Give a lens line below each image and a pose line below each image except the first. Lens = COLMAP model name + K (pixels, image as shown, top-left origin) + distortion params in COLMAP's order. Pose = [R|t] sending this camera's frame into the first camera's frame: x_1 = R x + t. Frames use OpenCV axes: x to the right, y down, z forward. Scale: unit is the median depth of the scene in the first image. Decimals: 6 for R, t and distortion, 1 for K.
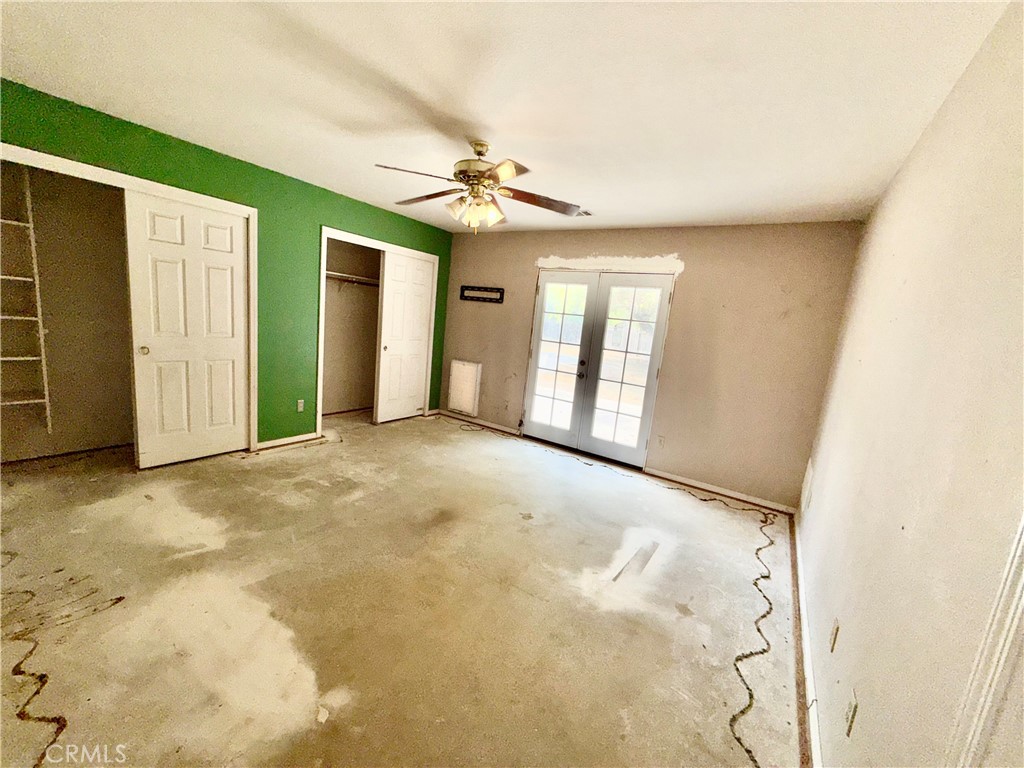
lens RADIAL K [[408.9, 0, 512.4], [0, 408.9, 384.9], [0, 0, 1]] dist [-0.003057, 0.000725]
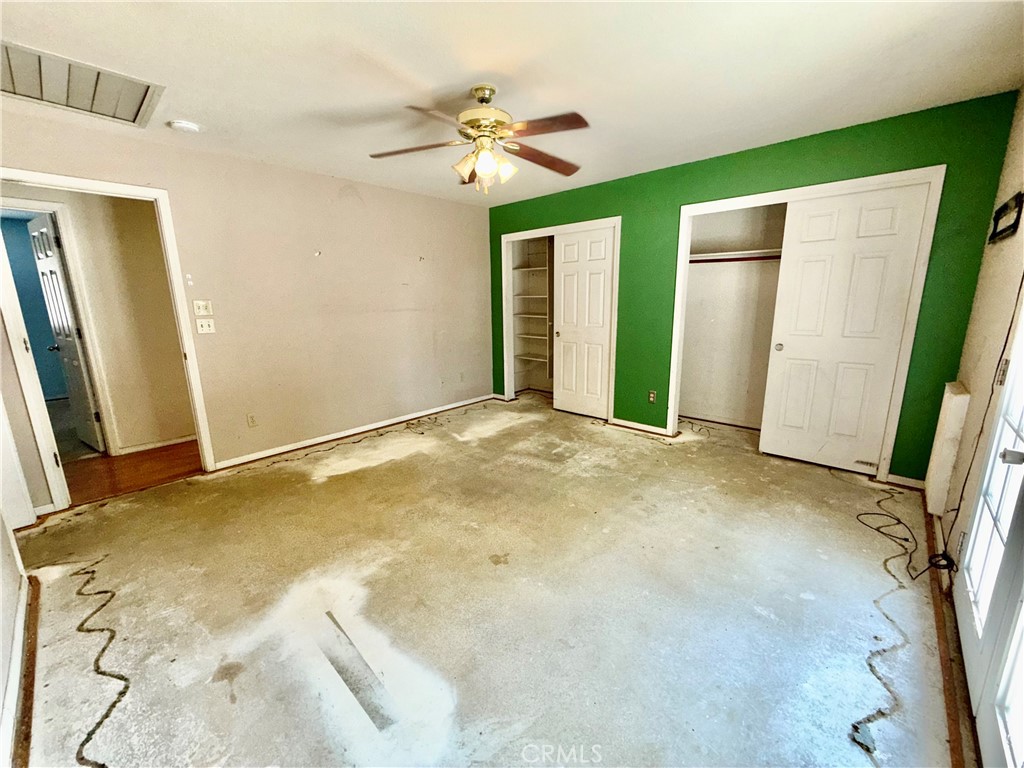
lens RADIAL K [[408.9, 0, 509.1], [0, 408.9, 386.4], [0, 0, 1]] dist [-0.003057, 0.000725]
pose [[-0.168876, 0.111923, -0.979262, 0.685466], [-0.161997, 0.976869, 0.139586, -0.074293], [0.972233, 0.182210, -0.146839, 1.046803]]
